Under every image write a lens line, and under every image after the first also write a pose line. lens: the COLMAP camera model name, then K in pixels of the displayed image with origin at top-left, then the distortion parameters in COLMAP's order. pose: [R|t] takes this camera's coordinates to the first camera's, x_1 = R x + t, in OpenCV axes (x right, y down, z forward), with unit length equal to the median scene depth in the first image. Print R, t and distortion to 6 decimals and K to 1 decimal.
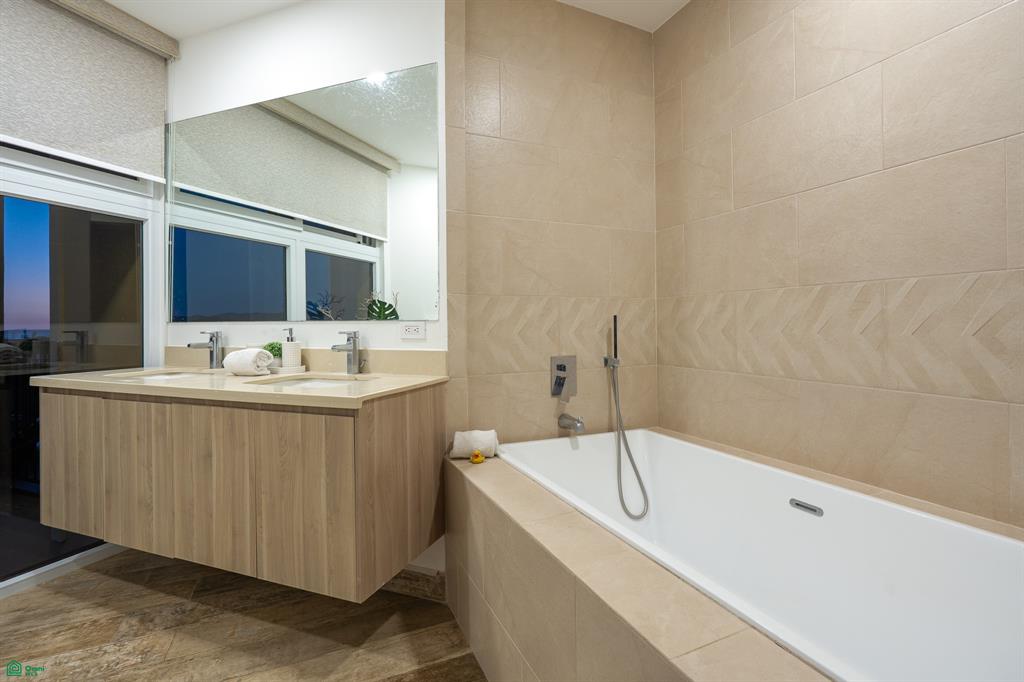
lens RADIAL K [[471.6, 0, 526.0], [0, 471.6, 323.9], [0, 0, 1]] dist [-0.006896, 0.000534]
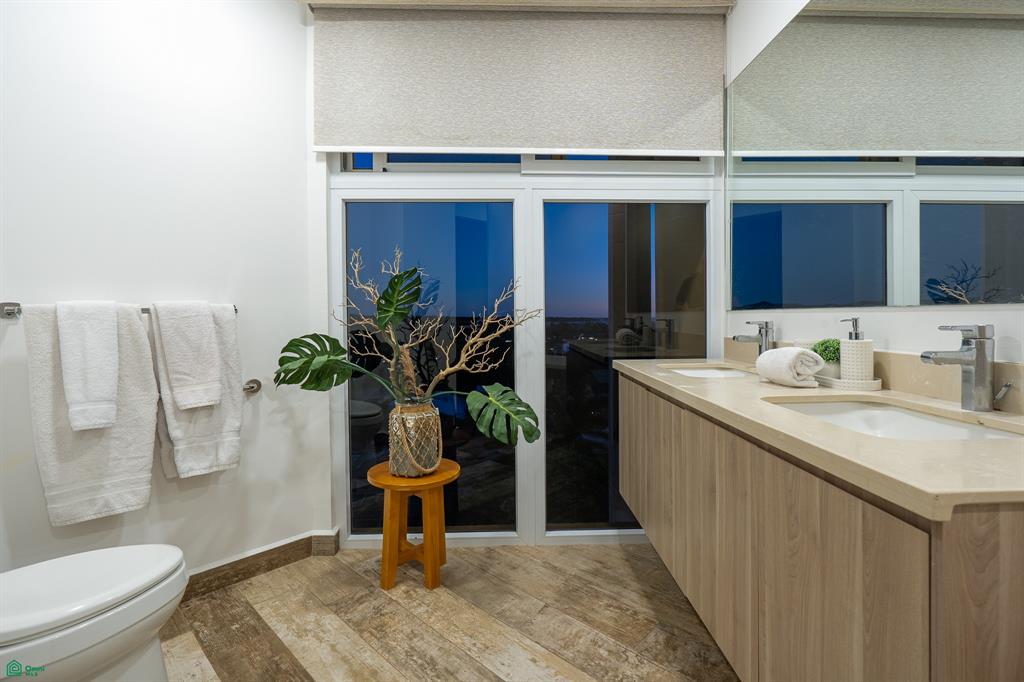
lens RADIAL K [[471.6, 0, 526.0], [0, 471.6, 323.9], [0, 0, 1]] dist [-0.006896, 0.000534]
pose [[0.374834, 0.018278, -0.926912, -0.083796], [0.003587, 0.999770, 0.021165, 0.001977], [0.927085, -0.011258, 0.374682, 0.362958]]
